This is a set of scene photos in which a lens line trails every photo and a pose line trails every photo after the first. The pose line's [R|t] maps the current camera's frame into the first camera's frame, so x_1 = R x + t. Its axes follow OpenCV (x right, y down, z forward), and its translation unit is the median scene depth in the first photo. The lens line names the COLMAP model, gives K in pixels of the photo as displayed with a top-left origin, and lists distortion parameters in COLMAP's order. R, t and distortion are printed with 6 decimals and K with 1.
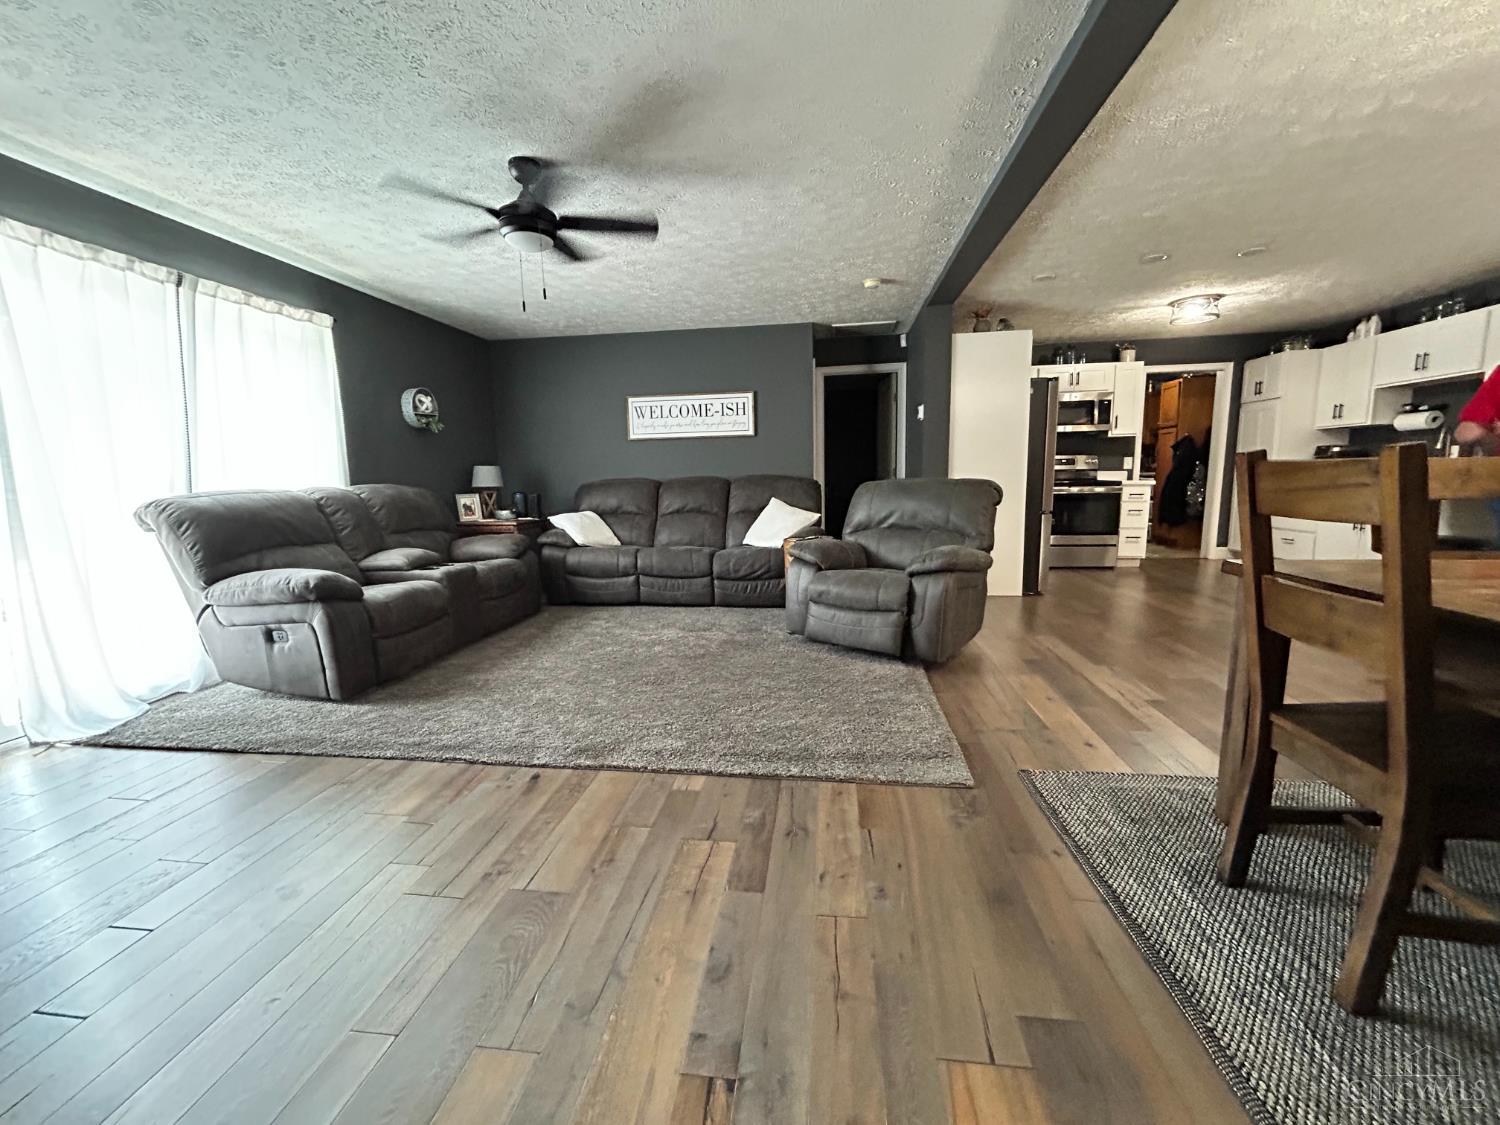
lens RADIAL K [[588.9, 0, 742.5], [0, 588.9, 546.7], [0, 0, 1]] dist [0.000211, 0.000077]
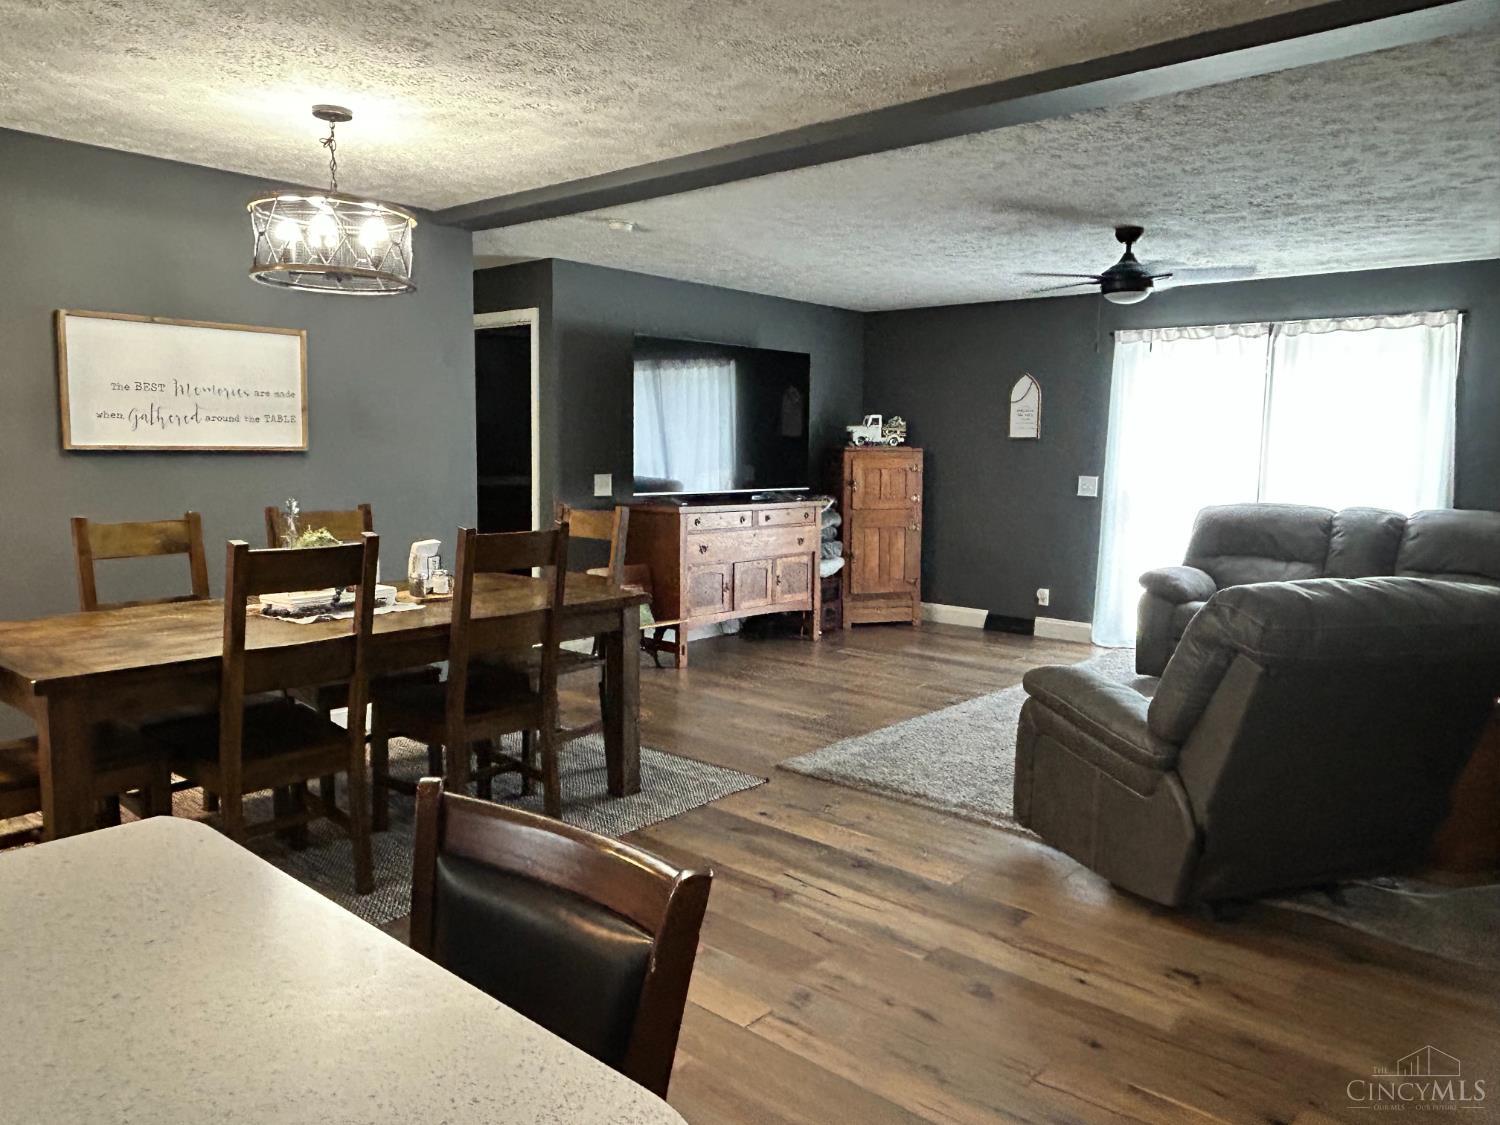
lens RADIAL K [[1065.0, 0, 750.0], [0, 1065.0, 562.5], [0, 0, 1]] dist [-0.024654, -0.003712]
pose [[-0.541145, 0.107653, -0.834010, 1.253926], [-0.111846, 0.973747, 0.198261, -0.253720], [0.833458, 0.200569, -0.514897, 1.123769]]
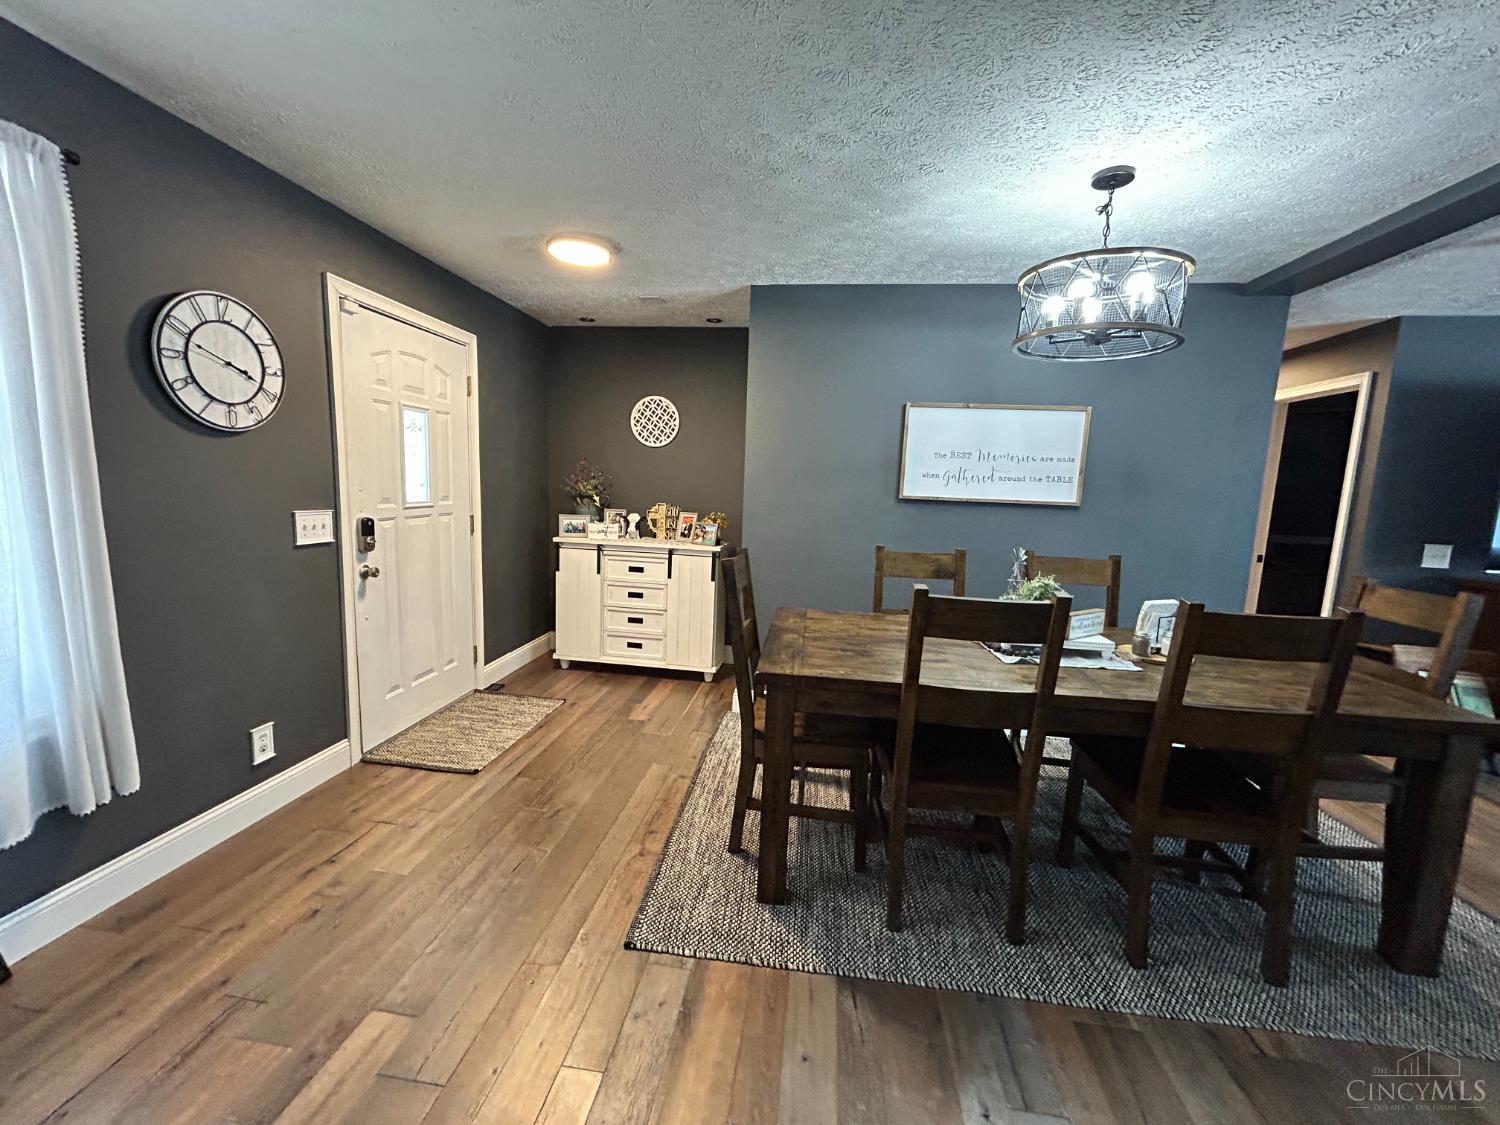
lens RADIAL K [[600.5, 0, 750.0], [0, 600.5, 562.5], [0, 0, 1]] dist [0.002424, 0.000573]
pose [[-0.999802, -0.015551, -0.012453, 0.963715], [-0.018242, 0.965855, 0.258439, -0.212098], [0.008009, 0.258615, -0.965947, 0.871803]]
